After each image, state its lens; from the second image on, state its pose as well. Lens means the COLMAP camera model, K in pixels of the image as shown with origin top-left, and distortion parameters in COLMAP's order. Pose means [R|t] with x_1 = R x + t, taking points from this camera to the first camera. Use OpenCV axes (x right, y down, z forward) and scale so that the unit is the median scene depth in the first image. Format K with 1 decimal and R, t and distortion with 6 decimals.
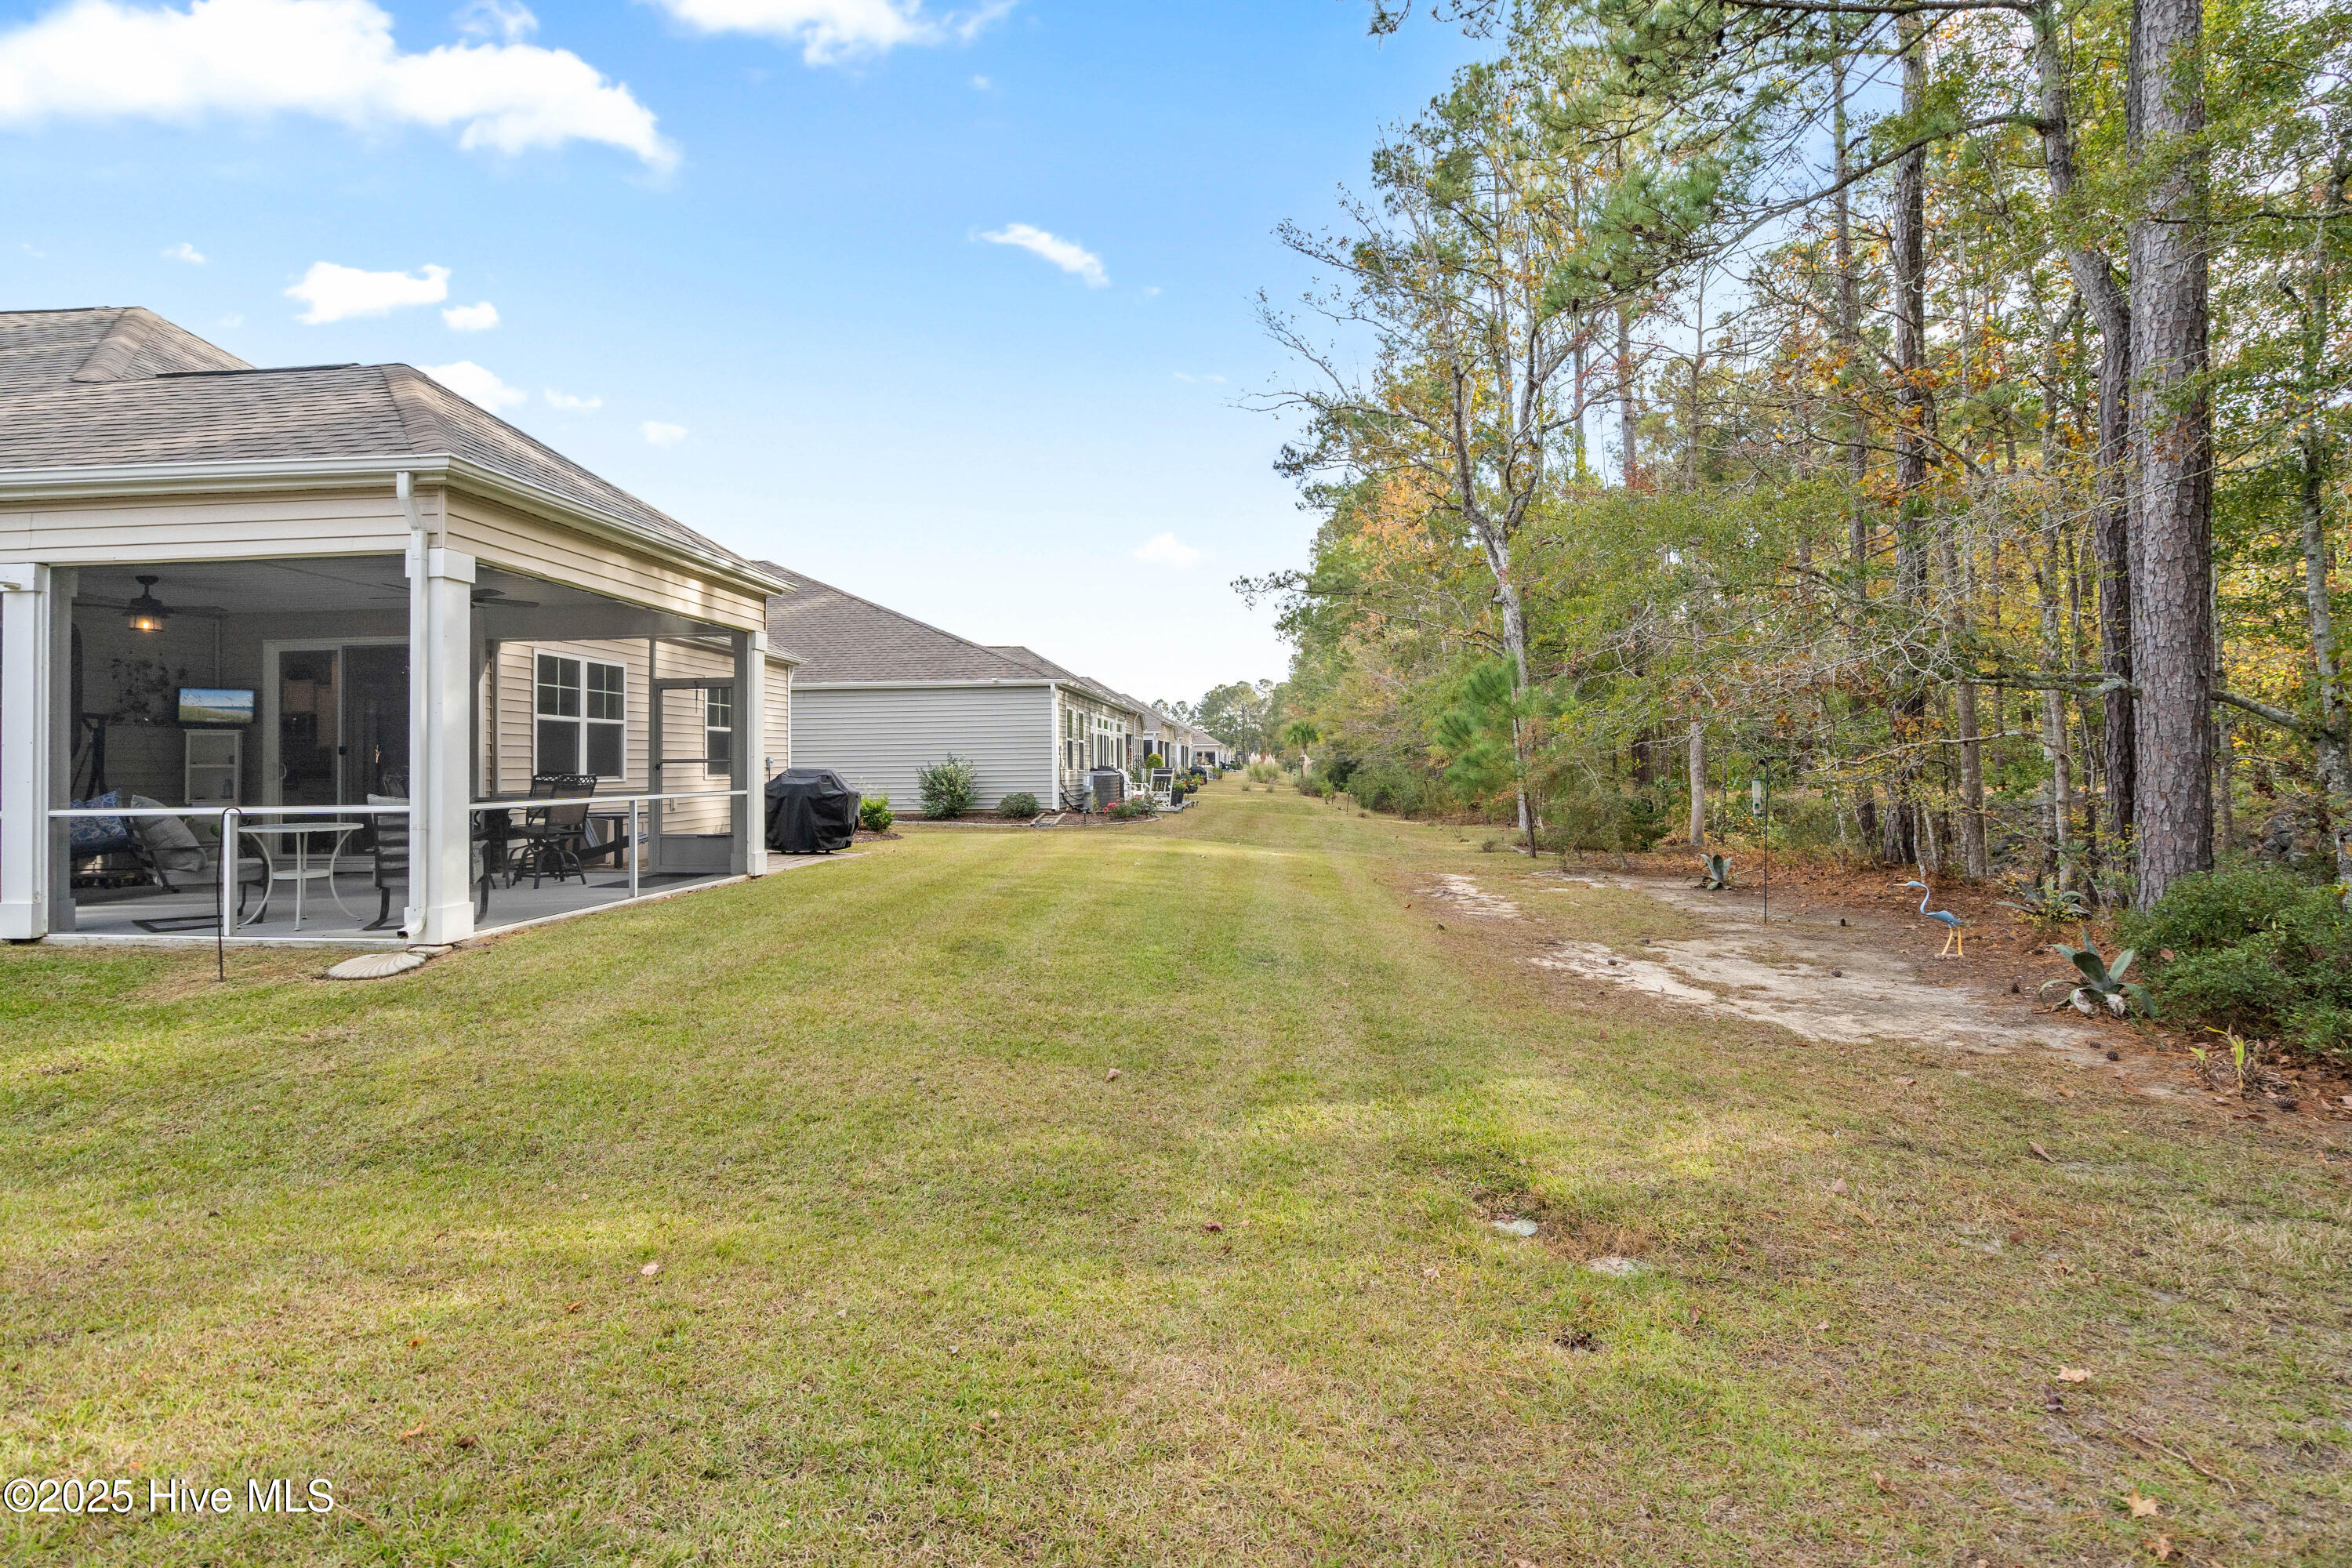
lens RADIAL K [[1070.5, 0, 1173.1], [0, 1070.5, 751.2], [0, 0, 1]] dist [-0.006654, 0.004494]
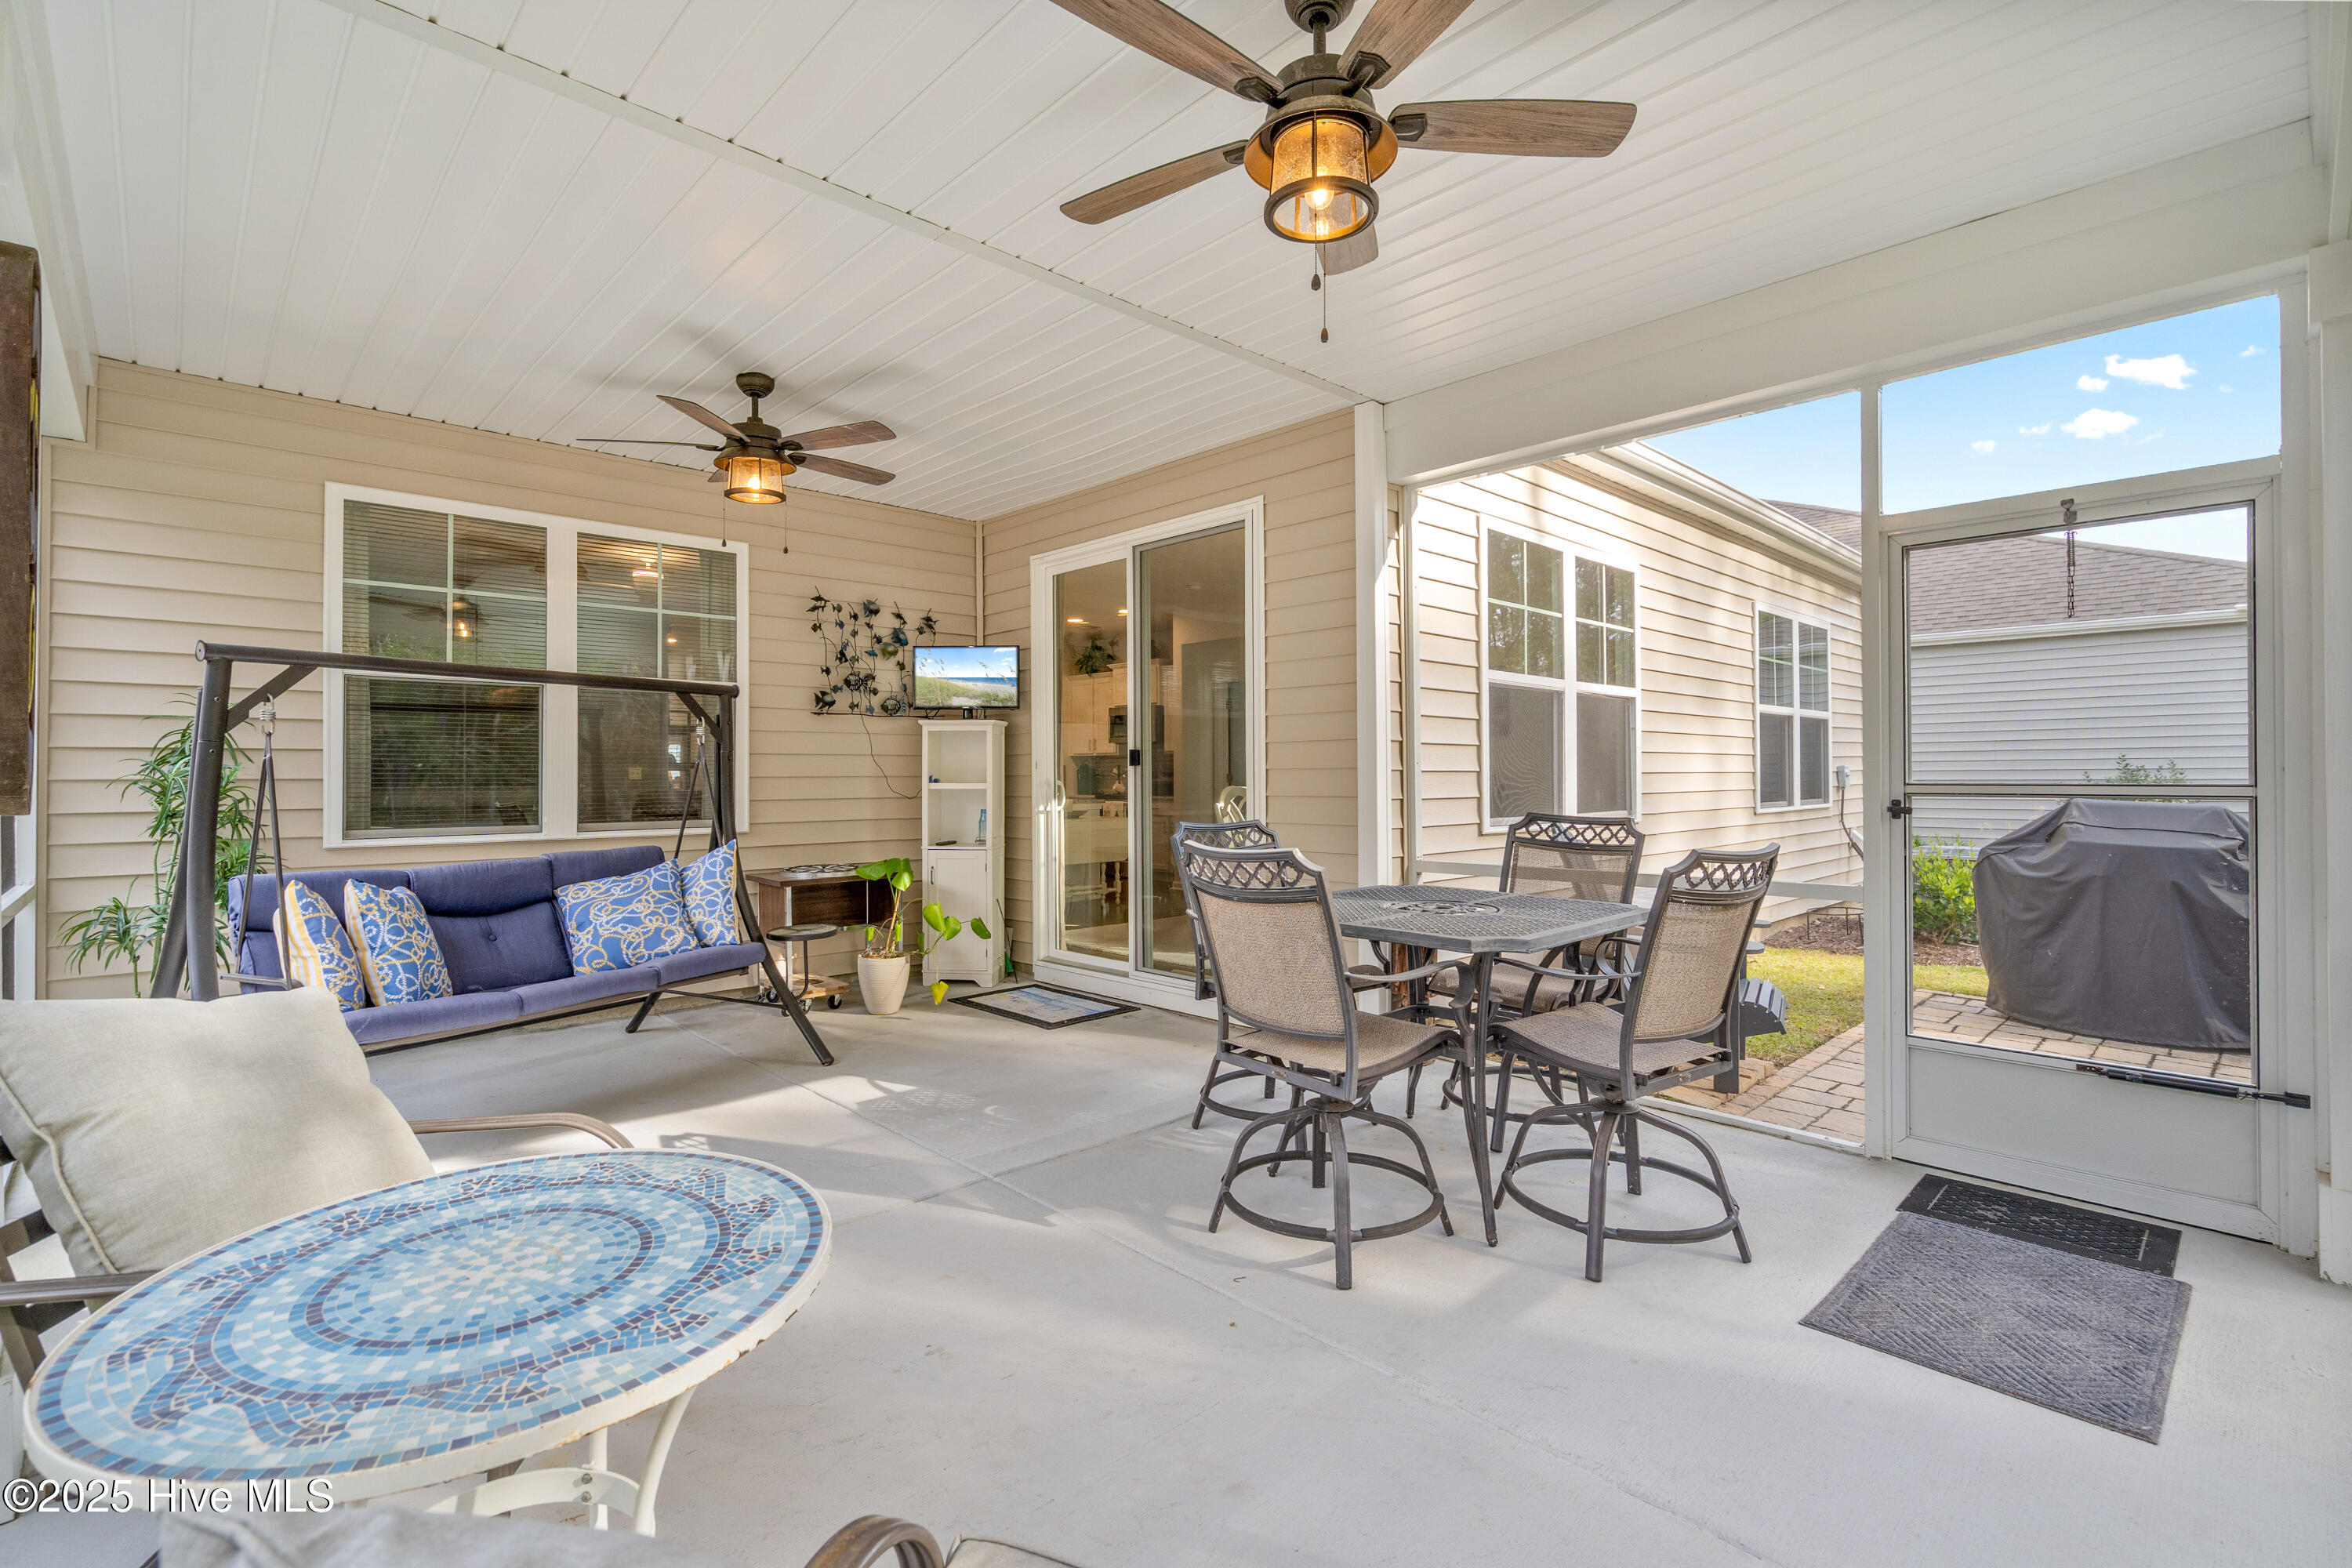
lens RADIAL K [[1070.5, 0, 1180.1], [0, 1070.5, 768.6], [0, 0, 1]] dist [-0.006654, 0.004494]
pose [[0.747141, 0.004427, -0.664651, -0.407686], [0.005729, 0.999898, 0.013100, -0.001744], [0.664641, -0.013596, 0.747039, 0.606308]]
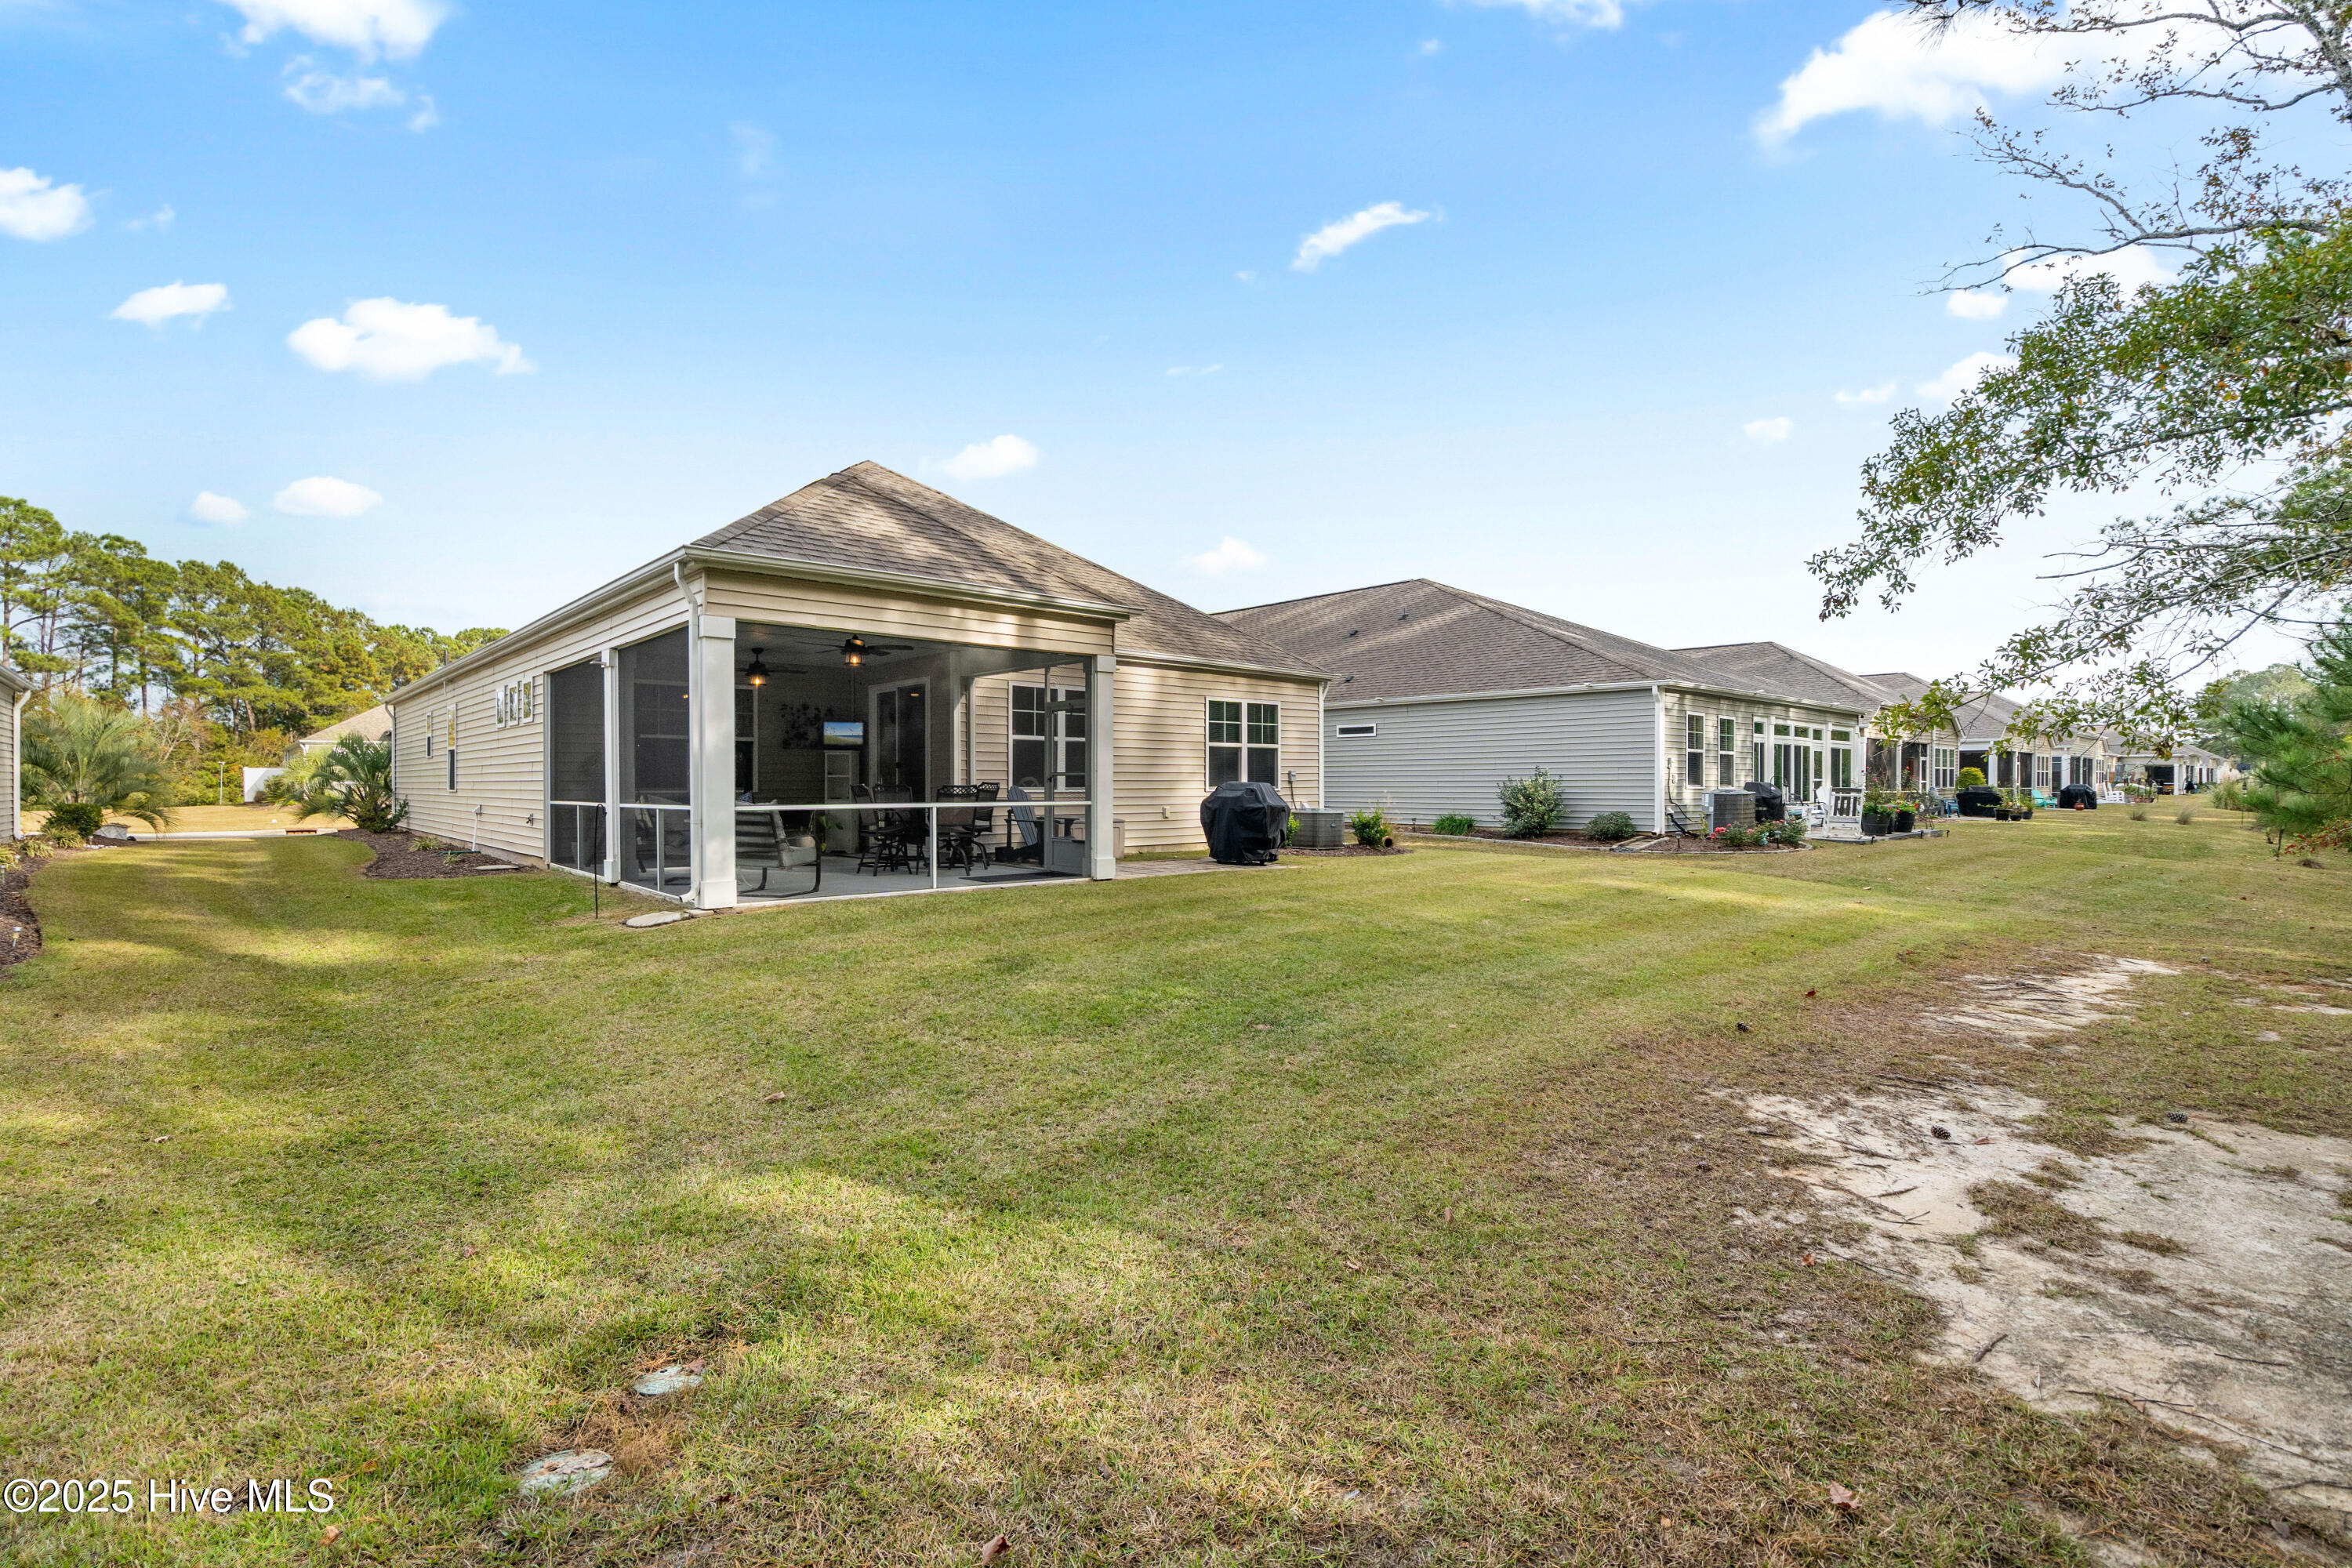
lens RADIAL K [[1070.5, 0, 1185.5], [0, 1070.5, 778.0], [0, 0, 1]] dist [-0.006654, 0.004494]
pose [[0.737556, 0.006592, -0.675253, 0.378157], [0.001437, 0.999935, 0.011331, 0.000965], [0.675284, -0.009327, 0.737499, 0.234205]]
